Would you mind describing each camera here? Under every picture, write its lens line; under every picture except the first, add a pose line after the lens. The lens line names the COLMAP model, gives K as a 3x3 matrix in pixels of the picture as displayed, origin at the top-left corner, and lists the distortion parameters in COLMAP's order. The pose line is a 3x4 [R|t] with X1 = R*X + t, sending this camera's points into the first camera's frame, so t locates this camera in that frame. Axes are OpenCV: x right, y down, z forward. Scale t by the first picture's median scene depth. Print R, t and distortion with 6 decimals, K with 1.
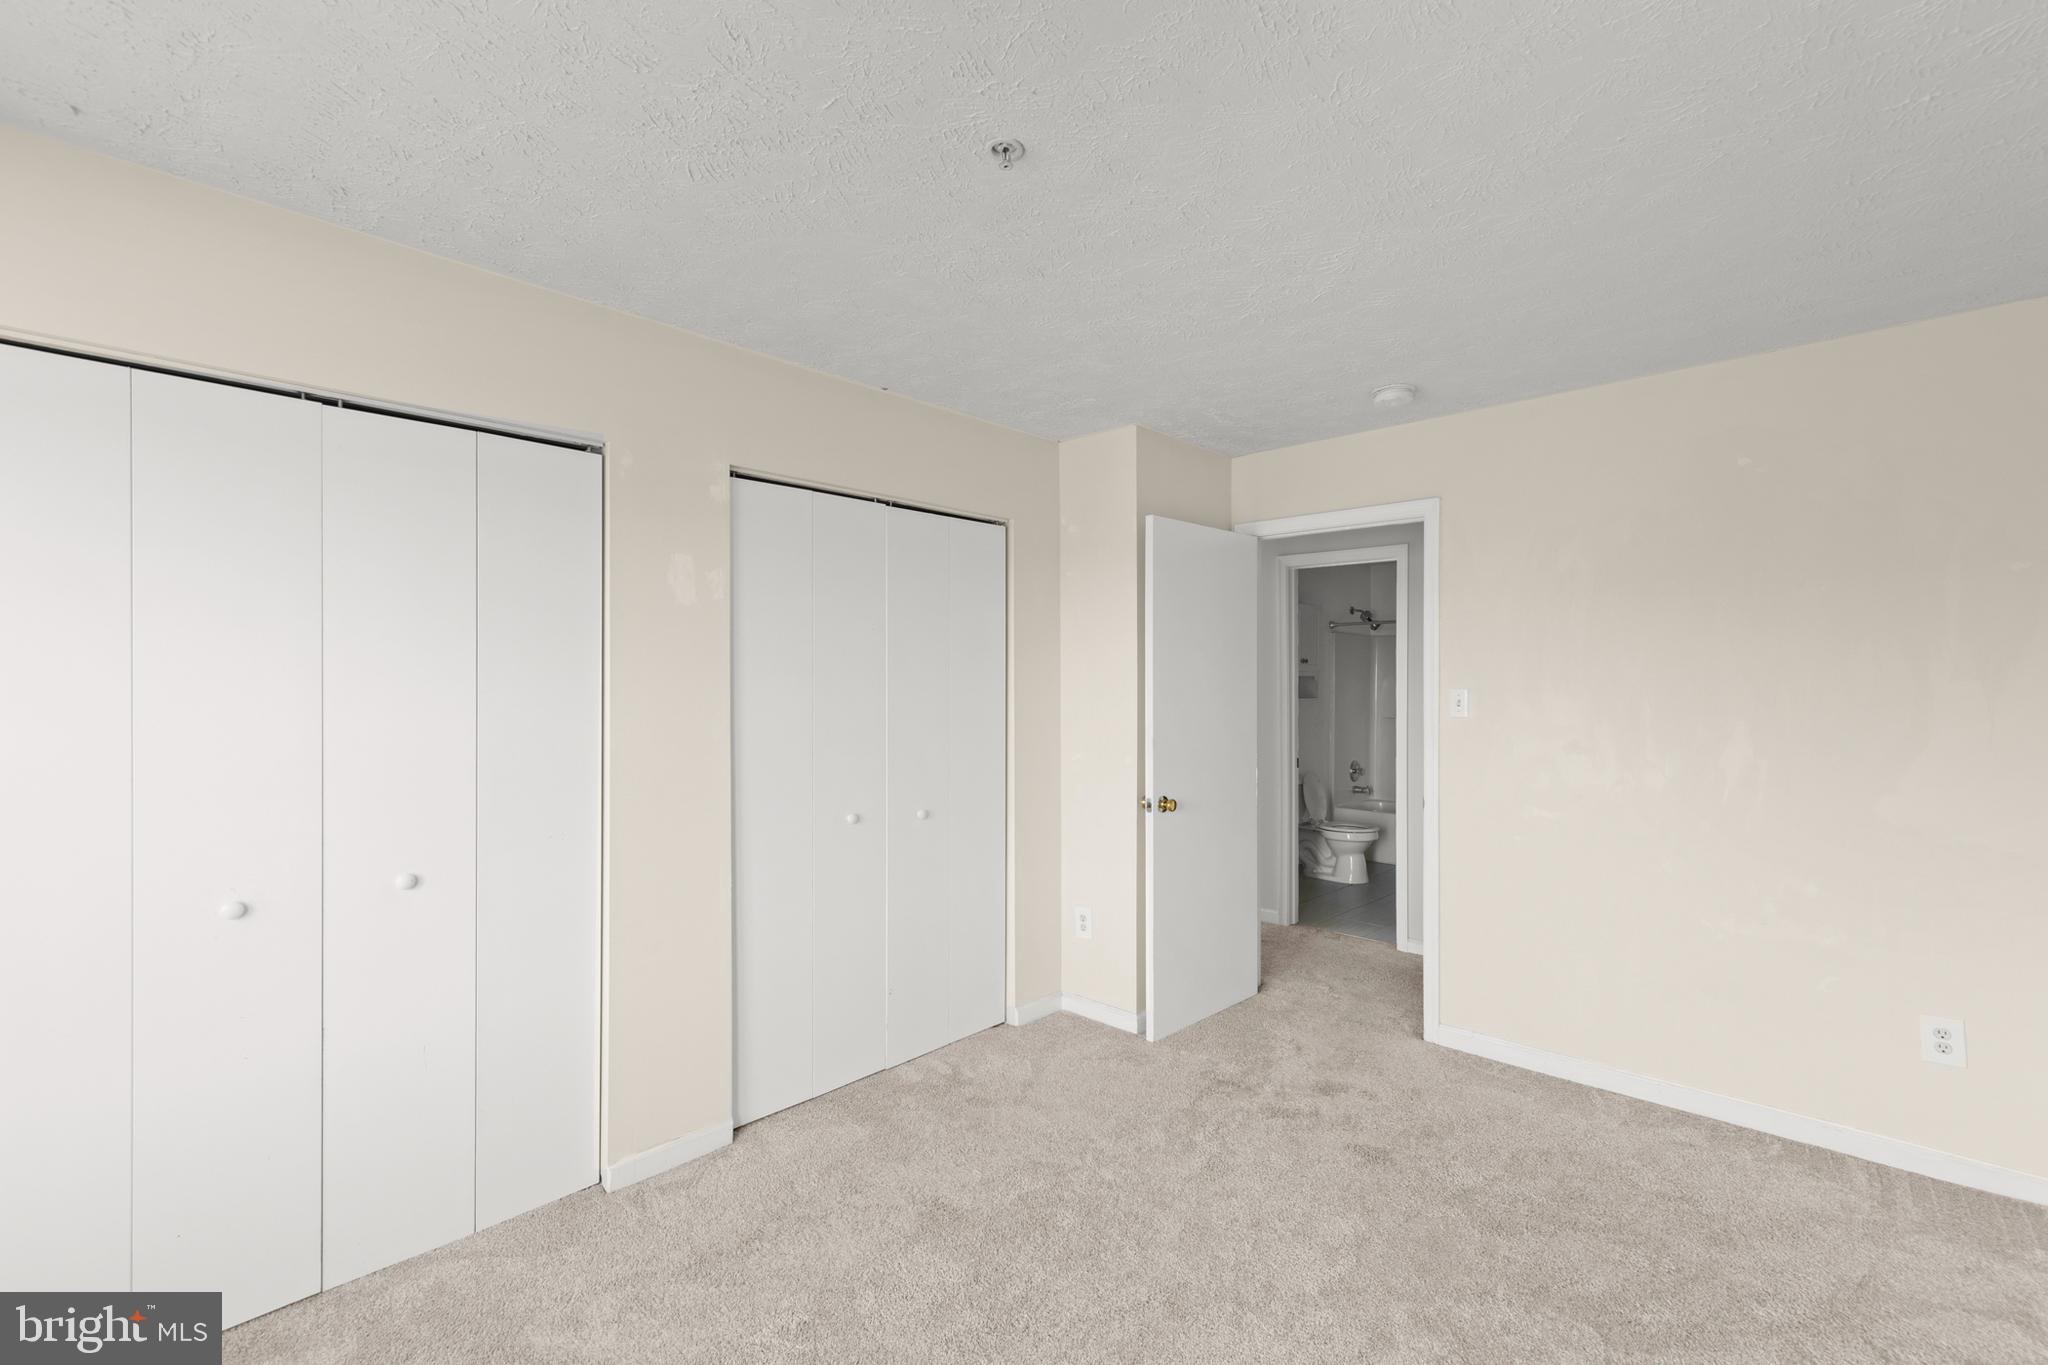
lens RADIAL K [[826.7, 0, 1024.0], [0, 826.7, 682.5], [0, 0, 1]] dist [0.000417, -0.000210]
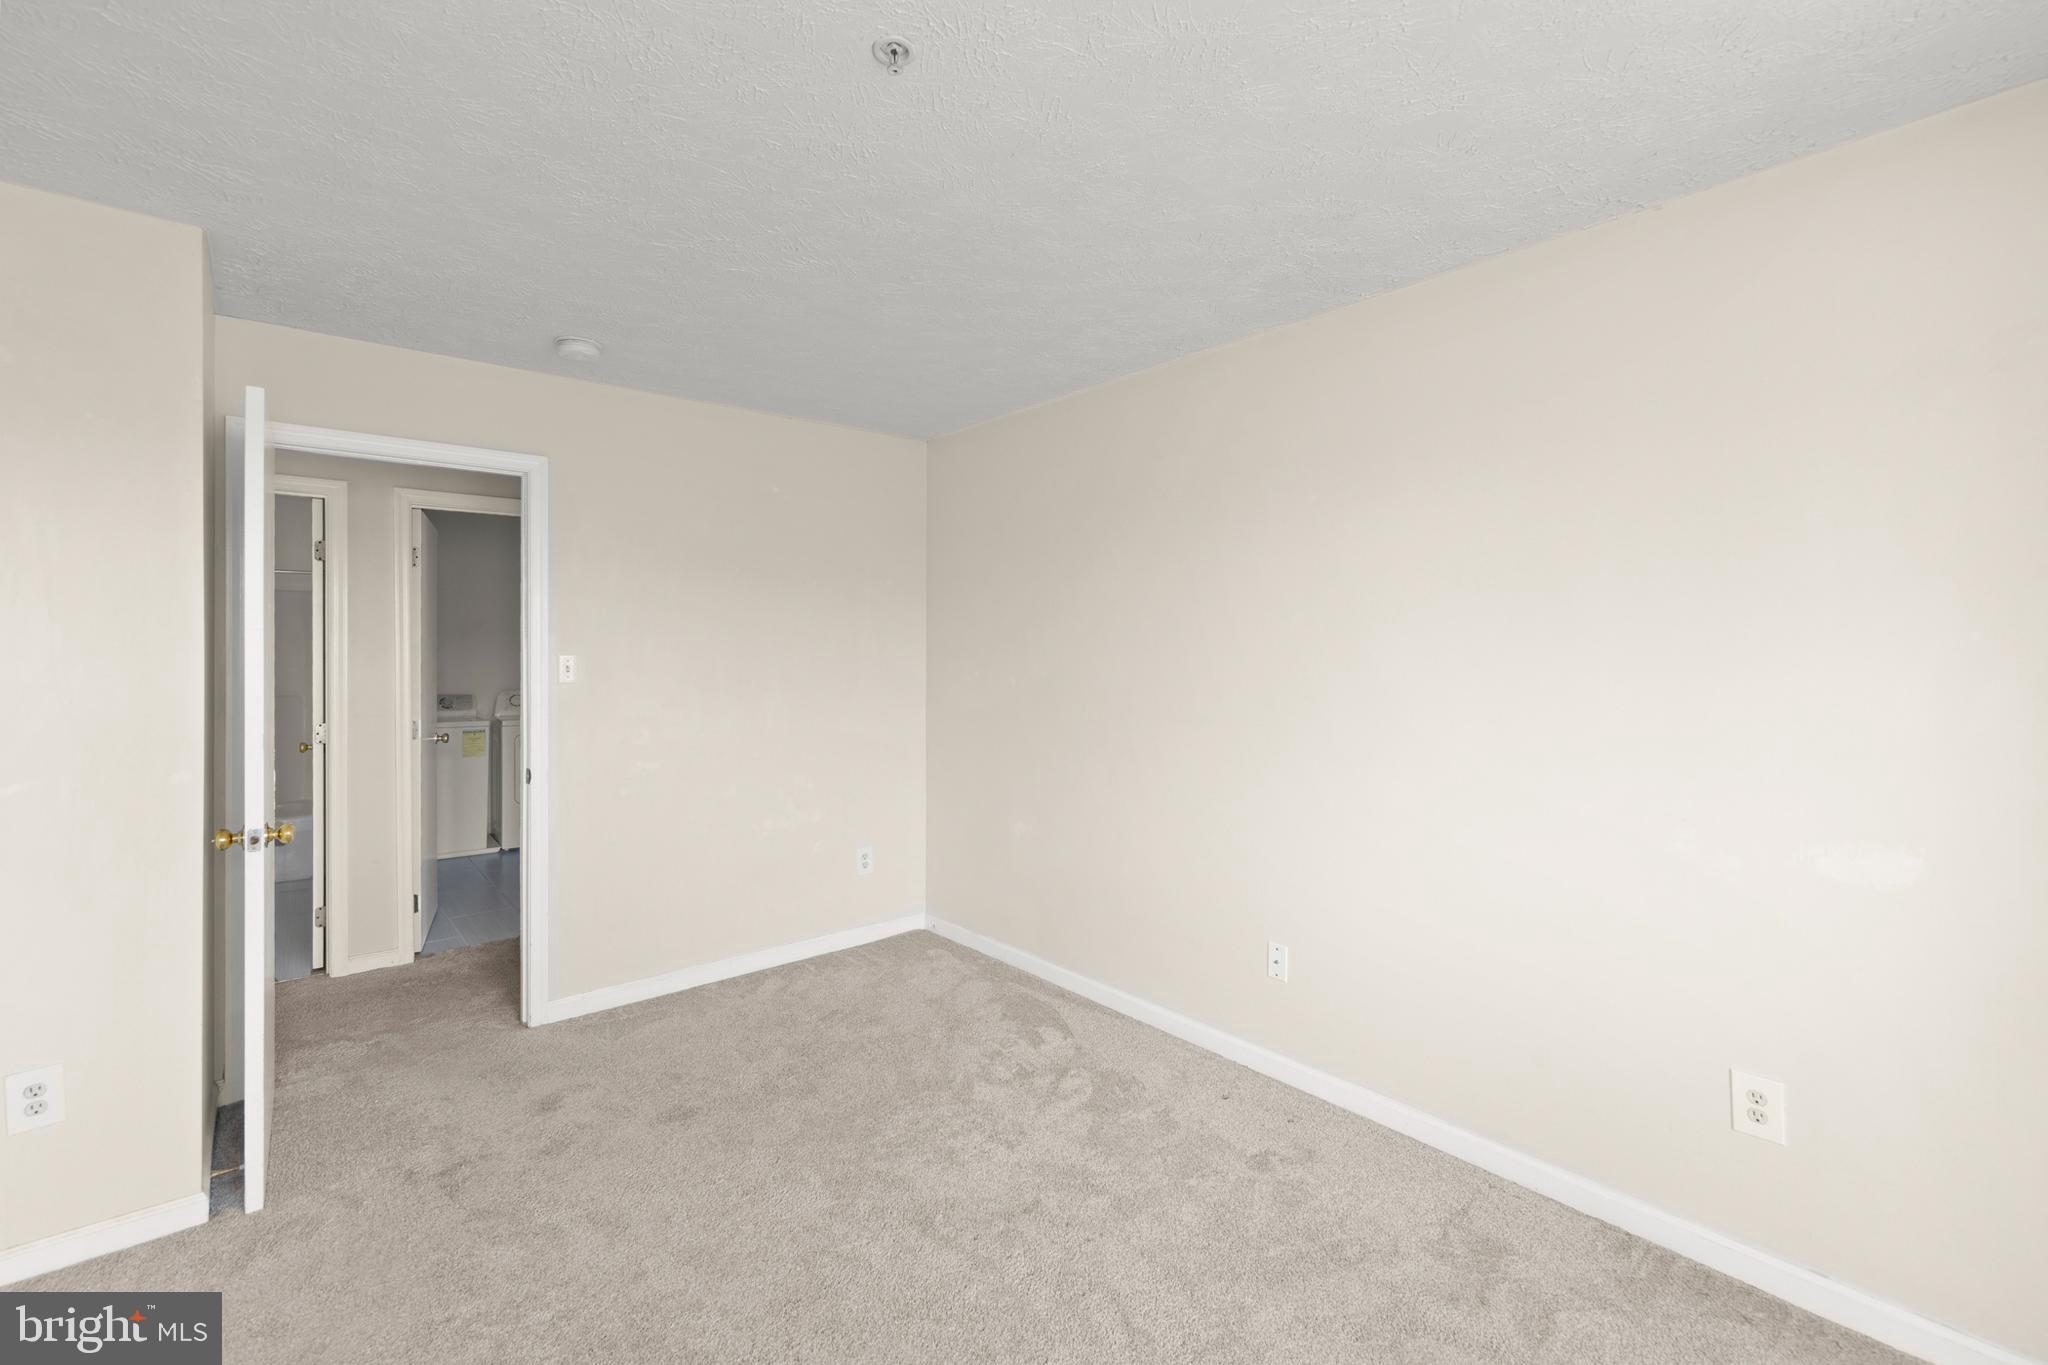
lens RADIAL K [[876.5, 0, 962.9], [0, 876.5, 640.4], [0, 0, 1]] dist [0.002982, 0.000177]
pose [[0.165354, 0.010452, 0.986179, -0.487089], [0.000583, 0.999943, -0.010696, 0.003352], [-0.986234, 0.002344, 0.165338, 0.398680]]
